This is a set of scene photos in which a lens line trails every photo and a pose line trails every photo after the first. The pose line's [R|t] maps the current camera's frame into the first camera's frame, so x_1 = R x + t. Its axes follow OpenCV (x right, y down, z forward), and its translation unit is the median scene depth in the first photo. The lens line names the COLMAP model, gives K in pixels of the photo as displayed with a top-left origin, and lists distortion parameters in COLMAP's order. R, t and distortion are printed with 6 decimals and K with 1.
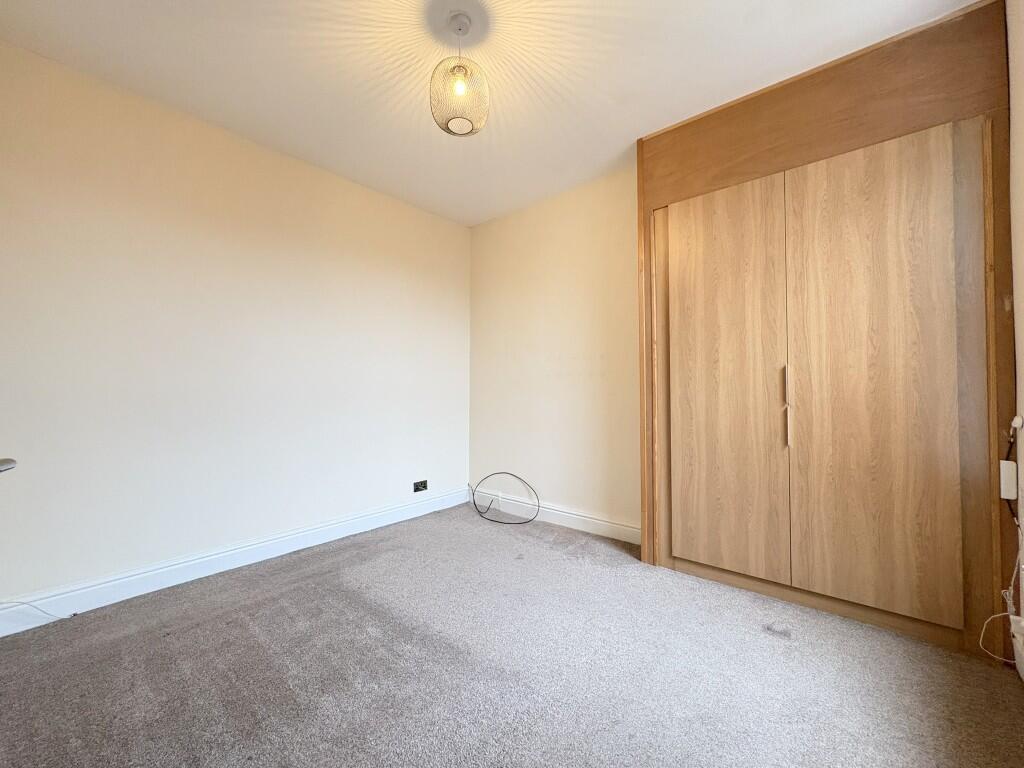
lens RADIAL K [[406.7, 0, 510.1], [0, 406.7, 382.7], [0, 0, 1]] dist [0.000559, 0.000005]
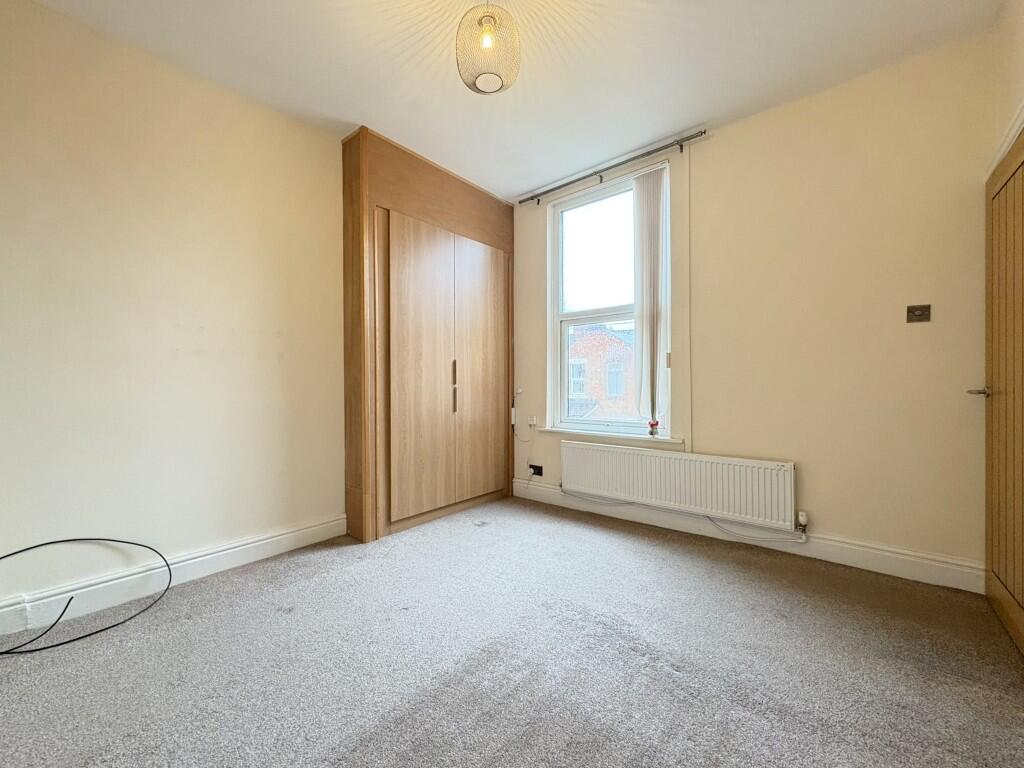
lens RADIAL K [[406.7, 0, 510.1], [0, 406.7, 382.7], [0, 0, 1]] dist [0.000559, 0.000005]
pose [[0.003441, 0.002617, 0.999991, -0.772782], [-0.013613, 0.999904, -0.002570, 0.038148], [-0.999901, -0.013604, 0.003476, 0.708200]]
